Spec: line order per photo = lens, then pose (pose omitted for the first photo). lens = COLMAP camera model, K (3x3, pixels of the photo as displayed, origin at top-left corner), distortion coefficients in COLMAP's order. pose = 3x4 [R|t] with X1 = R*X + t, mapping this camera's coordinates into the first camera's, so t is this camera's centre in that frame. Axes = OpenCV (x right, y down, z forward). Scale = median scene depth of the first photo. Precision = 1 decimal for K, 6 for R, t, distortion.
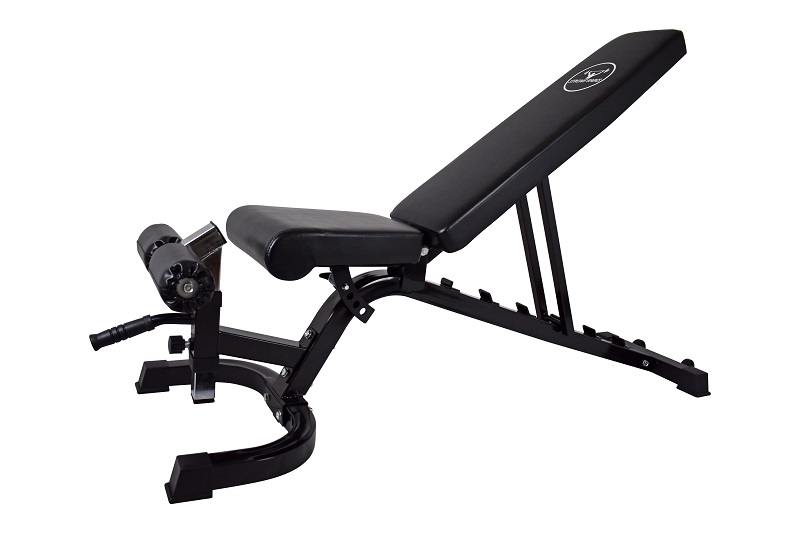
lens RADIAL K [[616.3, 0, 400.0], [0, 616.3, 266.5], [0, 0, 1]] dist [-0.054818, -0.003790]
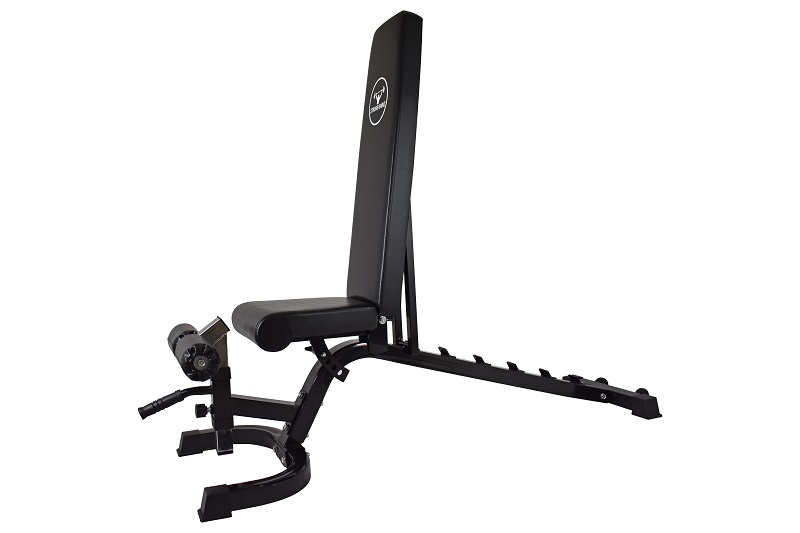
lens RADIAL K [[650.1, 0, 400.0], [0, 650.1, 266.5], [0, 0, 1]] dist [-0.098080, 0.003567]
pose [[0.989114, -0.127012, -0.074312, 0.201516], [0.115342, 0.982763, -0.144473, 0.068117], [0.091381, 0.134329, 0.986714, -0.370971]]
